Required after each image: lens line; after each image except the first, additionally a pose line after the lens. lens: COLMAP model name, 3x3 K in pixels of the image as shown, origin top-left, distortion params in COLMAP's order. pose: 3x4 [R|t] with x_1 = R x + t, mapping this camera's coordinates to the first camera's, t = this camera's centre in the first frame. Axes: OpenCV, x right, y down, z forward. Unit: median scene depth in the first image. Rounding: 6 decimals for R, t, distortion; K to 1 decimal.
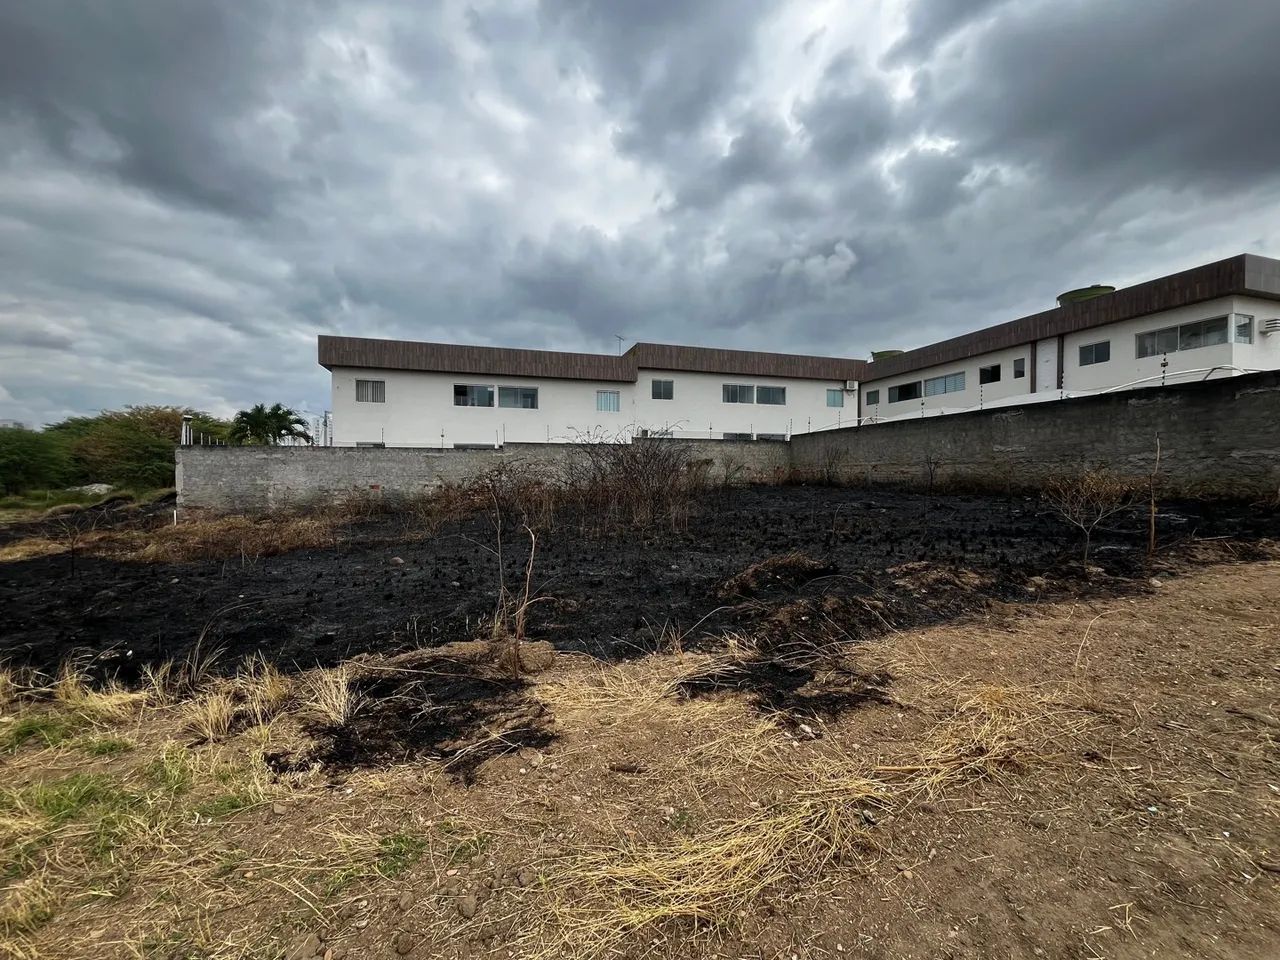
lens RADIAL K [[522.8, 0, 631.6], [0, 522.8, 479.7], [0, 0, 1]] dist [0.000647, 0.000637]
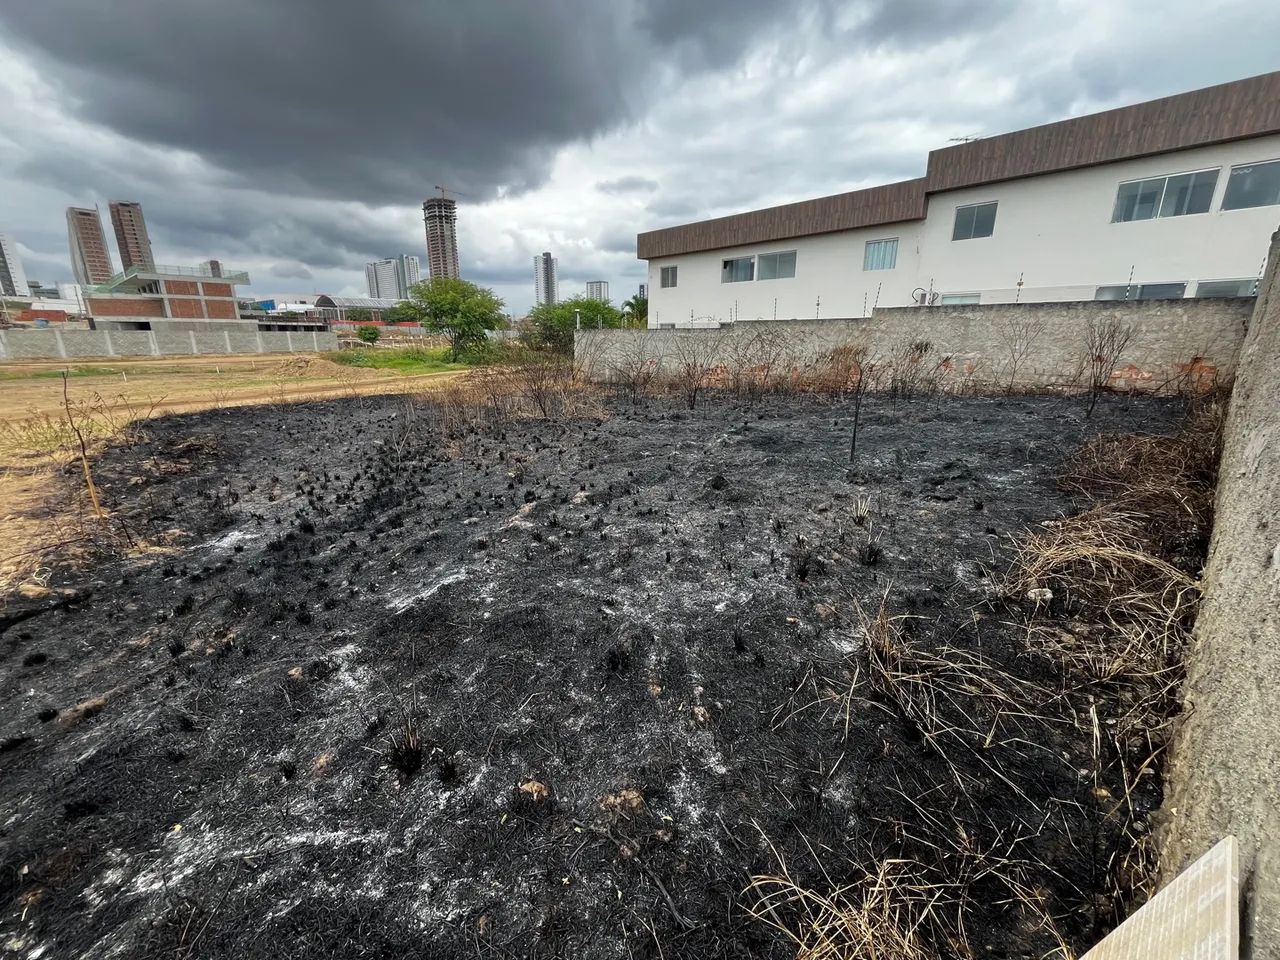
lens RADIAL K [[522.8, 0, 630.5], [0, 522.8, 483.3], [0, 0, 1]] dist [0.000647, 0.000637]
pose [[0.426963, 0.251669, -0.868542, 0.601155], [-0.009667, 0.961706, 0.273912, -0.047031], [0.904217, -0.108554, 0.413046, 0.405358]]
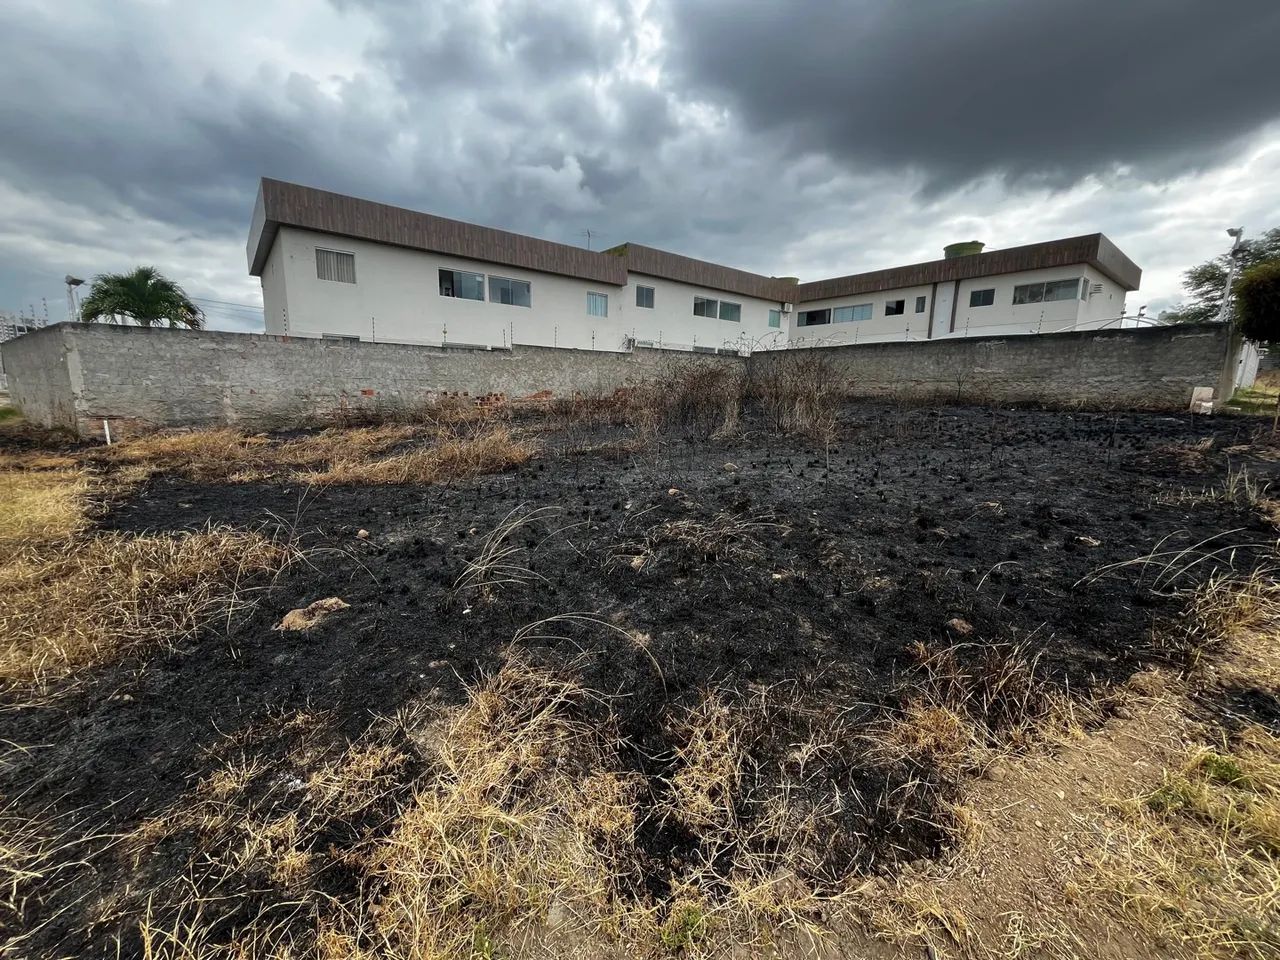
lens RADIAL K [[522.8, 0, 634.2], [0, 522.8, 481.9], [0, 0, 1]] dist [0.000647, 0.000637]
pose [[0.925062, -0.045539, 0.377075, -0.408004], [-0.017042, 0.986810, 0.160983, 0.012908], [-0.379433, -0.155346, 0.912085, 0.082773]]
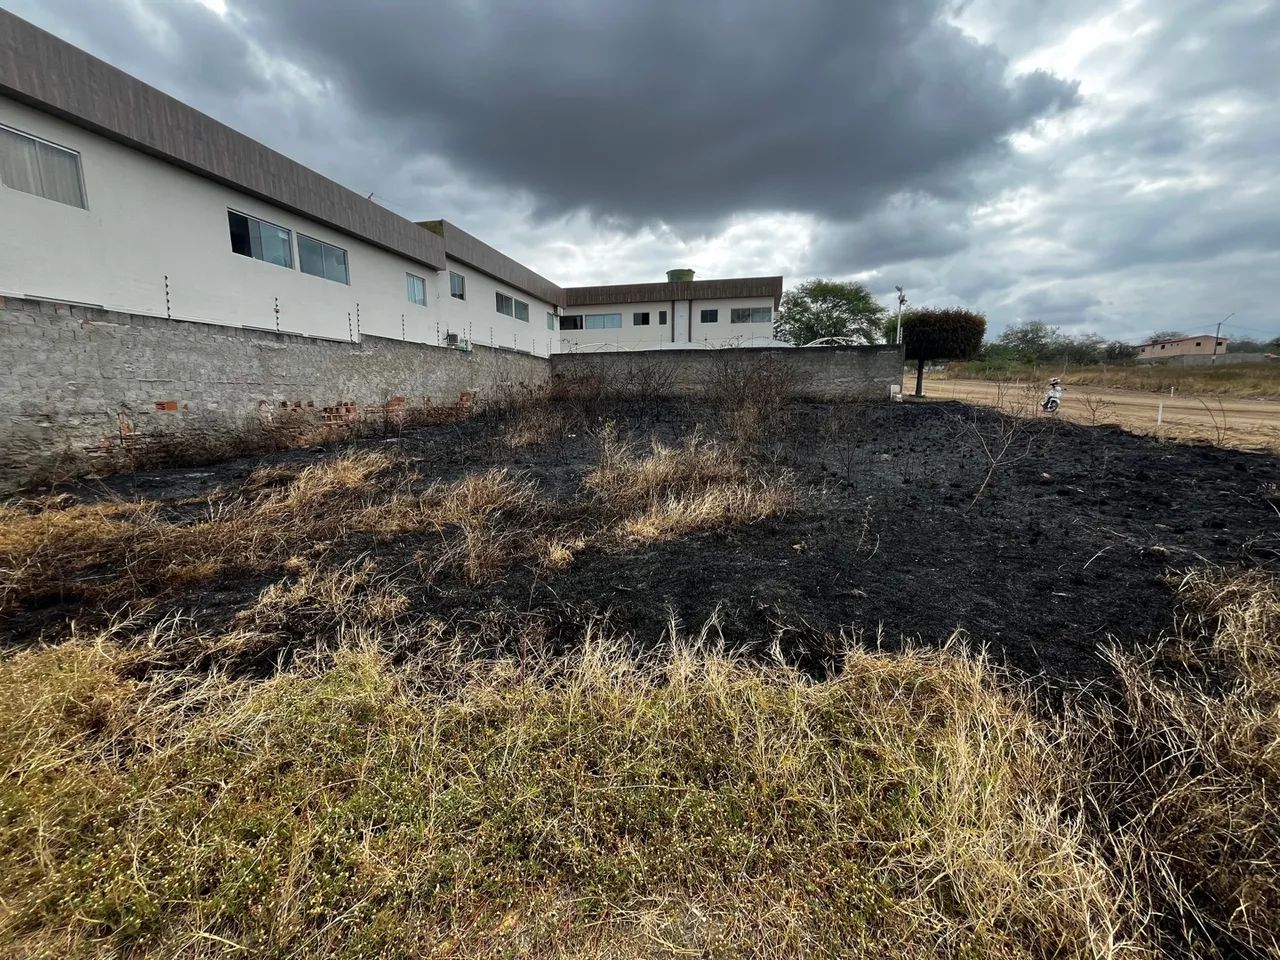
lens RADIAL K [[522.8, 0, 630.8], [0, 522.8, 477.0], [0, 0, 1]] dist [0.000647, 0.000637]
pose [[0.489544, -0.131271, 0.862041, -0.675206], [0.011490, 0.989489, 0.144154, 0.013870], [-0.871903, -0.060664, 0.485906, 0.400383]]
